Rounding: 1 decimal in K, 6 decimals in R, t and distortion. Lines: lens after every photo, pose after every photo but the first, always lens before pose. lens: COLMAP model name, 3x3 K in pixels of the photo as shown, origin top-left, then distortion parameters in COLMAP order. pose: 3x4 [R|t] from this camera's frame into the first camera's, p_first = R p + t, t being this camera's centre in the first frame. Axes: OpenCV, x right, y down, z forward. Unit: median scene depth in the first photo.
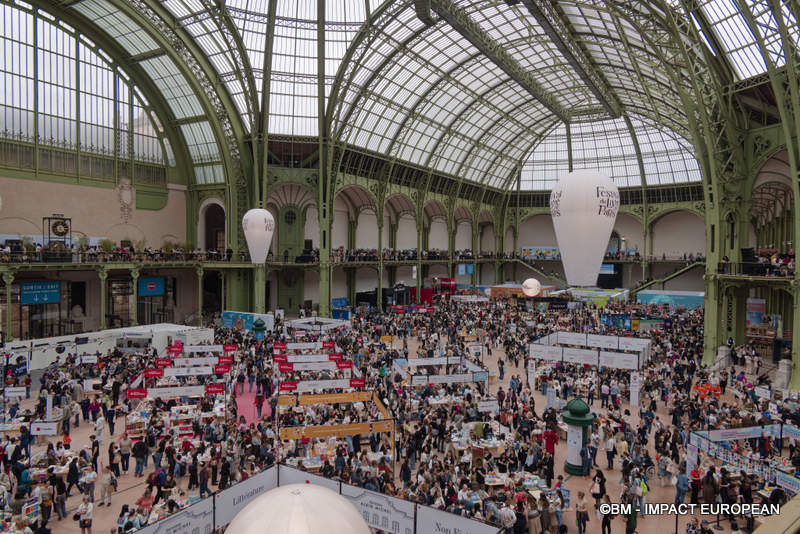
lens RADIAL K [[532.0, 0, 400.0], [0, 532.0, 267.0], [0, 0, 1]] dist [-0.008344, 0.029738]
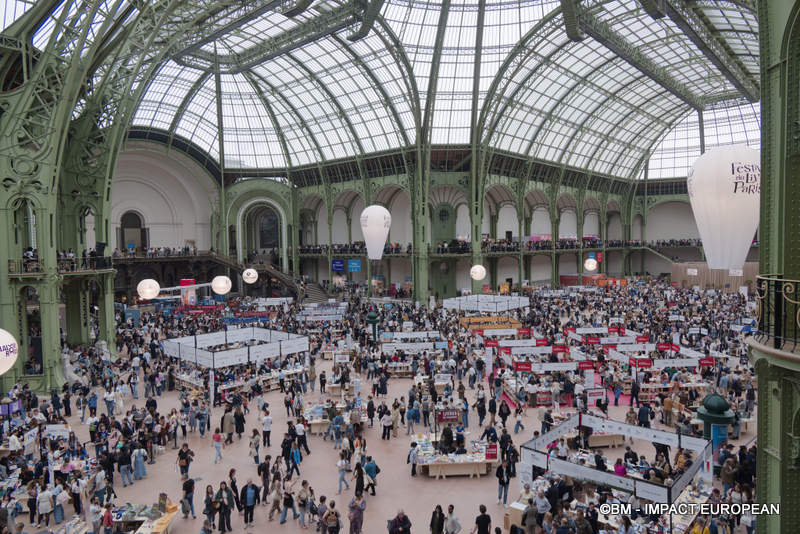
lens RADIAL K [[532.0, 0, 400.0], [0, 532.0, 267.0], [0, 0, 1]] dist [-0.008344, 0.029738]
pose [[0.982507, -0.022480, -0.184861, -0.089488], [0.024902, 0.999632, 0.010791, 0.004199], [0.184551, -0.015206, 0.982705, -0.150587]]
